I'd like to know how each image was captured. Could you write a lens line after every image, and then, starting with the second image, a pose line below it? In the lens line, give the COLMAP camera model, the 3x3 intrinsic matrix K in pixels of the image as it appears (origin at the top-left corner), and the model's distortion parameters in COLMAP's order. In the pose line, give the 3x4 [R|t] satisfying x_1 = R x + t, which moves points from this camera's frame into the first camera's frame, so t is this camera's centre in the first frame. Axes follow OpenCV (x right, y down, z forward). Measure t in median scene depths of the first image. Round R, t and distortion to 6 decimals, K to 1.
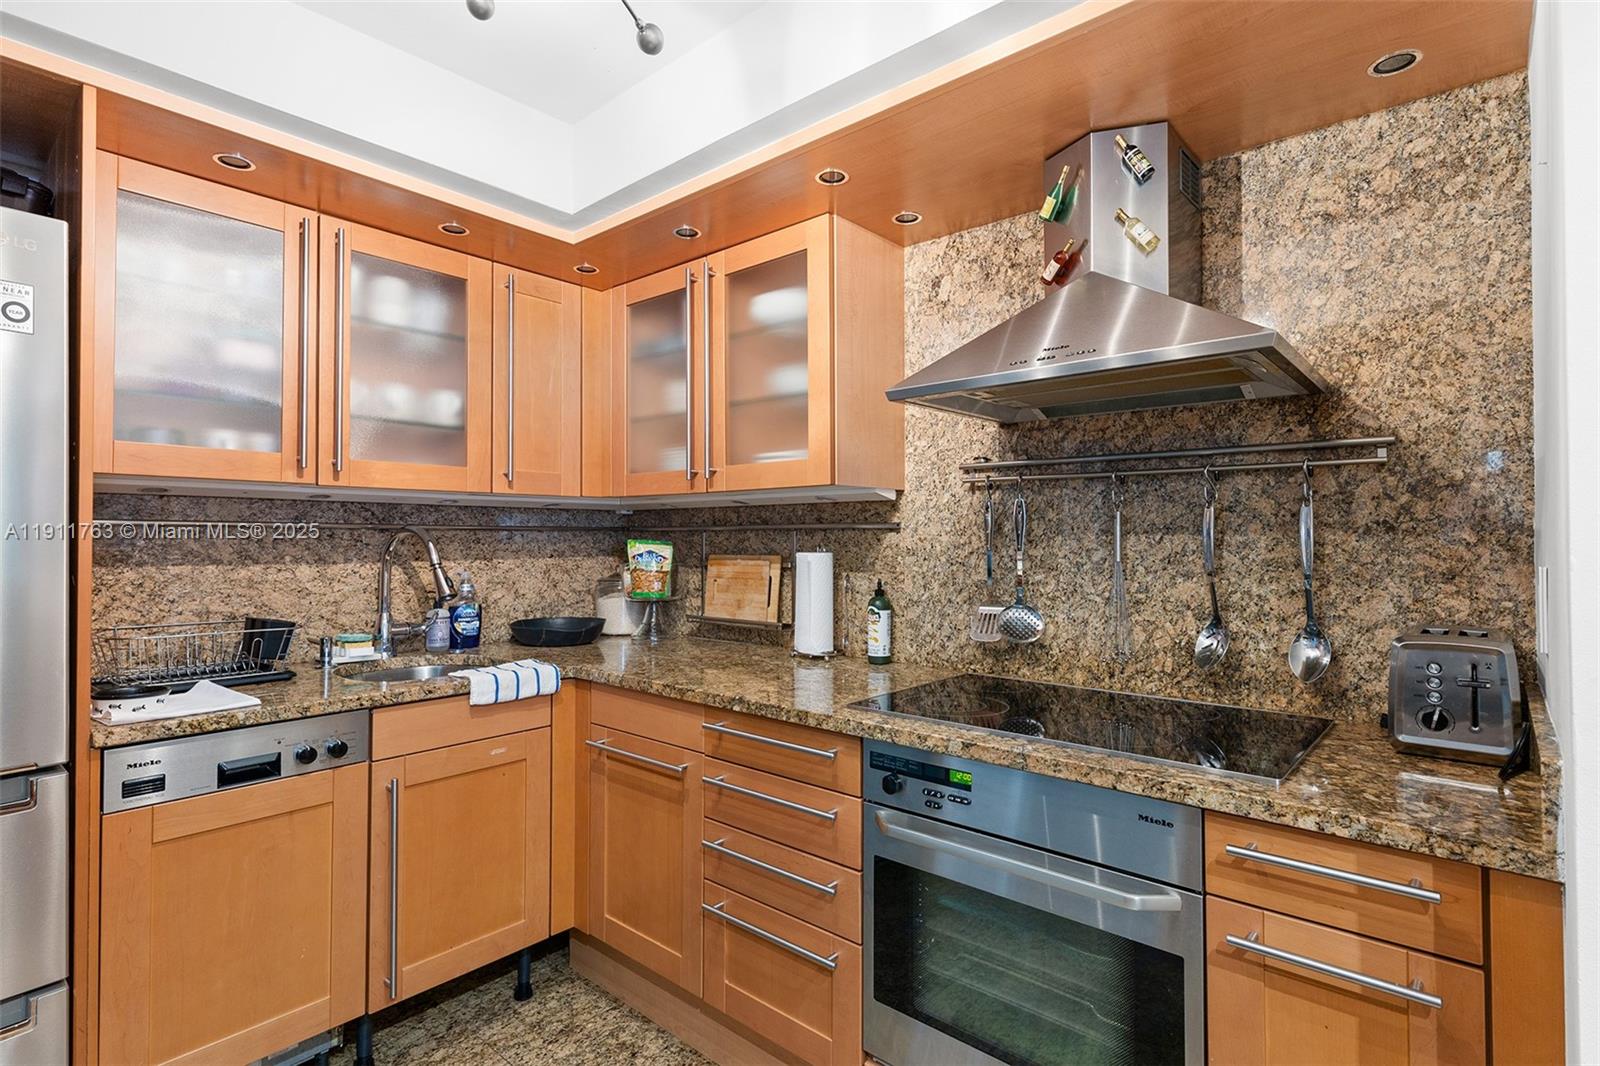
lens RADIAL K [[783.1, 0, 799.9], [0, 783.1, 523.7], [0, 0, 1]] dist [0.011705, -0.001559]
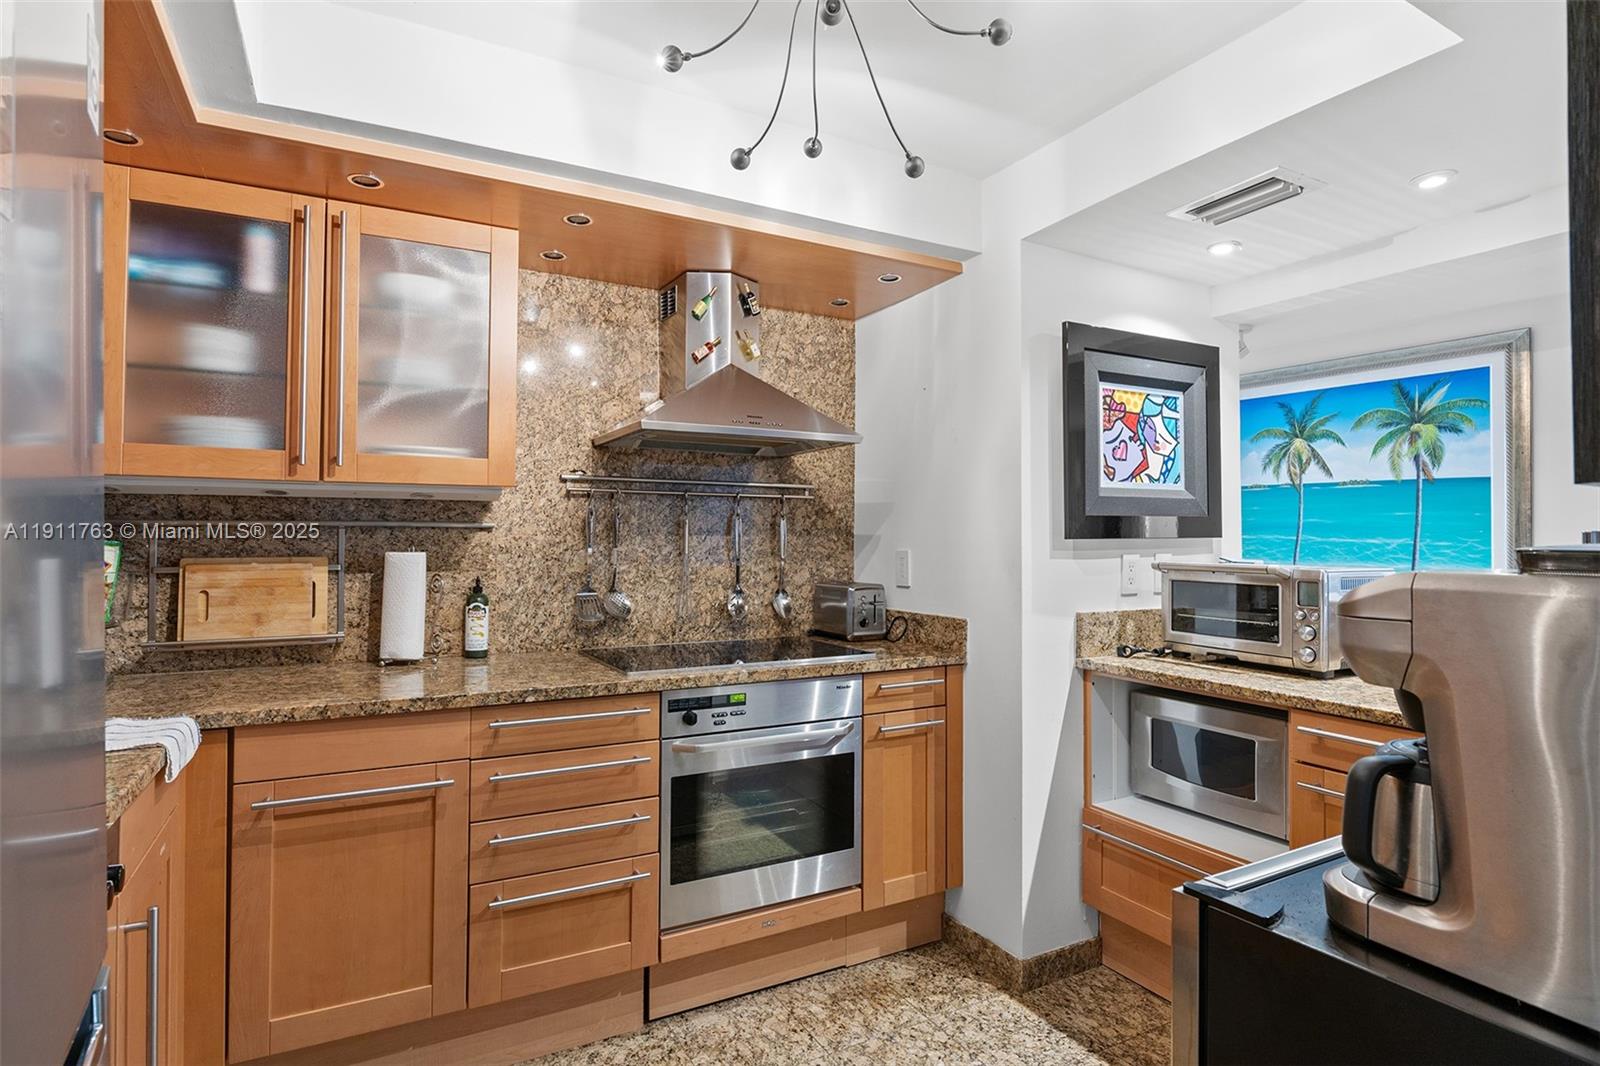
lens RADIAL K [[811.6, 0, 796.6], [0, 811.6, 536.1], [0, 0, 1]] dist [-0.006641, -0.000819]
pose [[0.351718, 0.005274, 0.936091, -0.887346], [-0.019585, 0.999807, 0.001726, 0.008228], [-0.935901, -0.018940, 0.351753, 0.265148]]
